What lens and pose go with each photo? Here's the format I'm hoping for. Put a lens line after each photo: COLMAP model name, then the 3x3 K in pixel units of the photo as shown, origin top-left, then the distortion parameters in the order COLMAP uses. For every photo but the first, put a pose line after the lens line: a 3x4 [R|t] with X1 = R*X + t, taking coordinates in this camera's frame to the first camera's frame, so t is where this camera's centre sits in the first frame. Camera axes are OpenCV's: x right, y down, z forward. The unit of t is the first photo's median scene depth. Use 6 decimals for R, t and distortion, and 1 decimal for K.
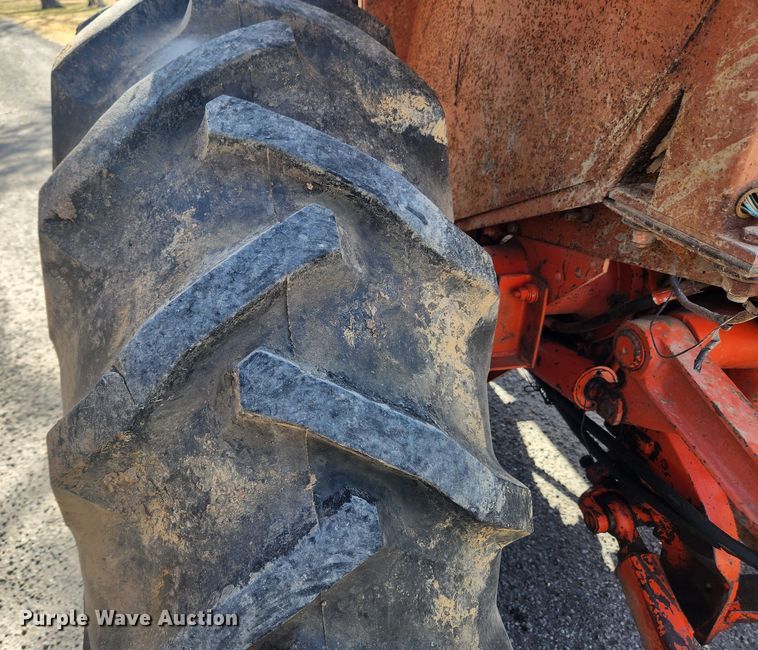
lens RADIAL K [[582.7, 0, 323.1], [0, 582.7, 308.7], [0, 0, 1]] dist [0.070587, 0.000398]
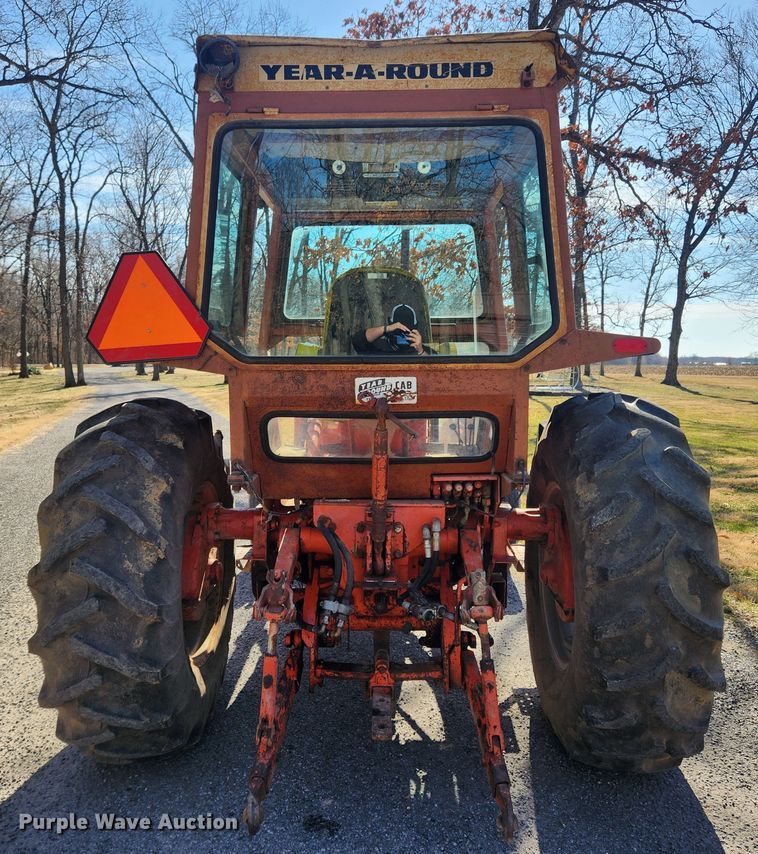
lens RADIAL K [[754.3, 0, 382.8], [0, 754.3, 429.7], [0, 0, 1]] dist [0.117766, -0.133351]
pose [[0.978203, 0.032992, -0.205013, 2.713297], [-0.113403, 0.911940, -0.394341, 1.454360], [0.173949, 0.408995, 0.895804, -3.296558]]
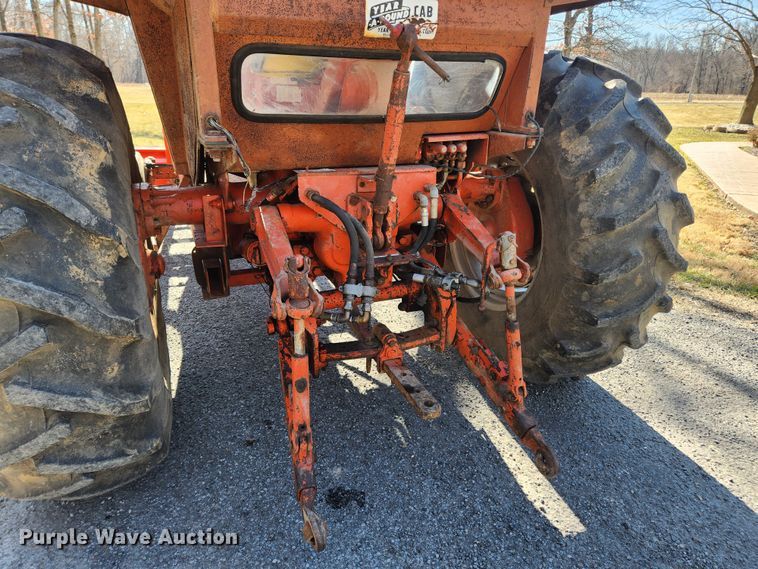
lens RADIAL K [[501.6, 0, 382.5], [0, 501.6, 282.2], [0, 0, 1]] dist [0.073196, -0.055379]
pose [[0.980054, -0.045307, 0.193499, 1.065983], [0.072369, 0.988177, -0.135162, 0.956558], [-0.185087, 0.146469, 0.971746, -1.311266]]
